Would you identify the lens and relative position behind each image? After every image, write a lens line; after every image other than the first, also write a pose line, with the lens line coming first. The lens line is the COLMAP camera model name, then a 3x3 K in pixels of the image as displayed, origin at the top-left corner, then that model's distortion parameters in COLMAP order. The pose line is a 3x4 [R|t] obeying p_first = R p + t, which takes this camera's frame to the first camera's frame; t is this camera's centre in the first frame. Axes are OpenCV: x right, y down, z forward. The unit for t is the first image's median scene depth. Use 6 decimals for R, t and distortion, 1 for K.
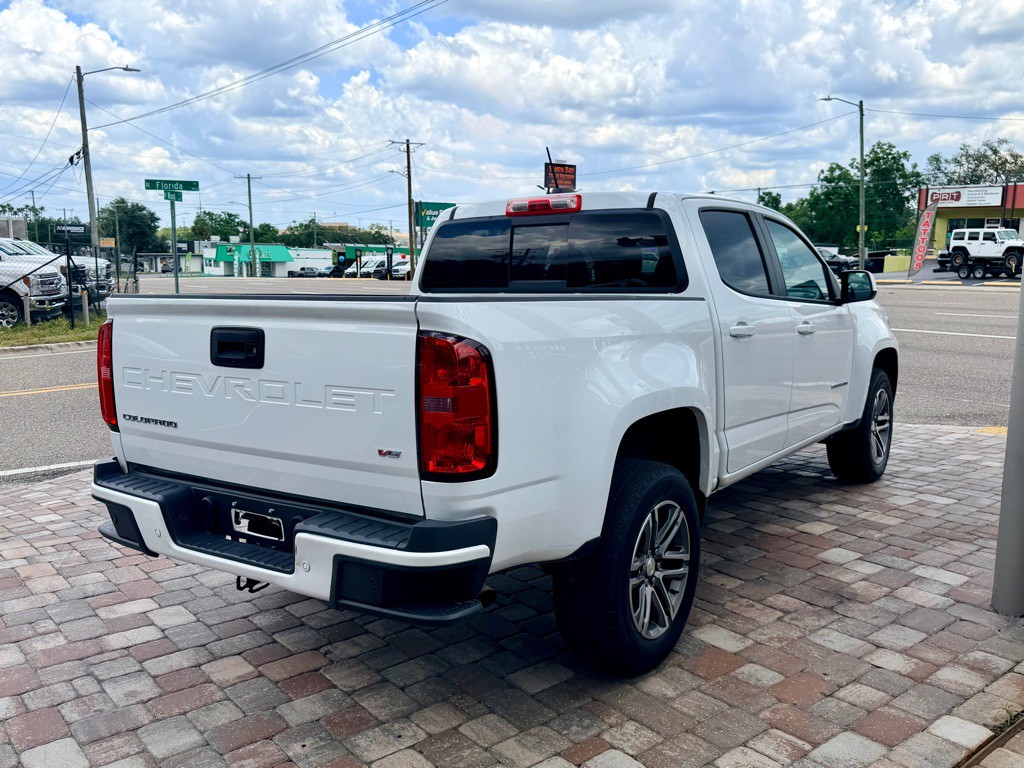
lens RADIAL K [[884.5, 0, 512.0], [0, 884.5, 384.0], [0, 0, 1]] dist [0.085964, -0.154335]
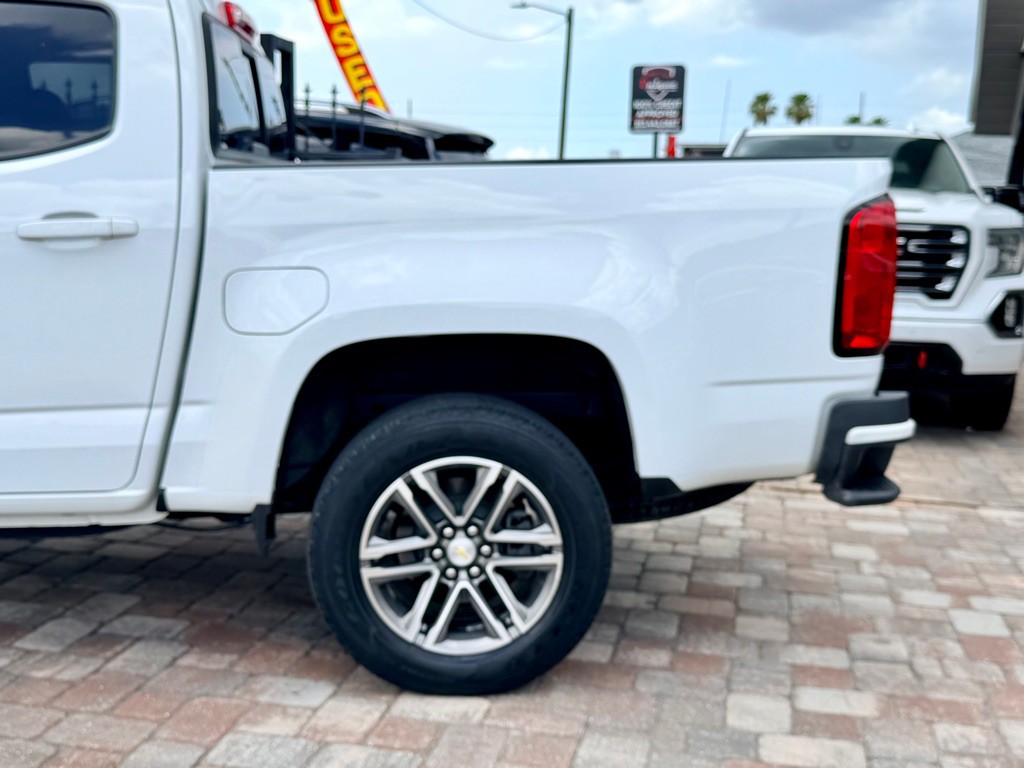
lens RADIAL K [[1191.8, 0, 507.8], [0, 1191.8, 387.6], [0, 0, 1]] dist [0.179237, -0.415418]
pose [[-0.620899, -0.124104, 0.774004, -1.016064], [0.090095, 0.969547, 0.227731, -0.165987], [-0.778696, 0.211132, -0.590809, 1.820792]]
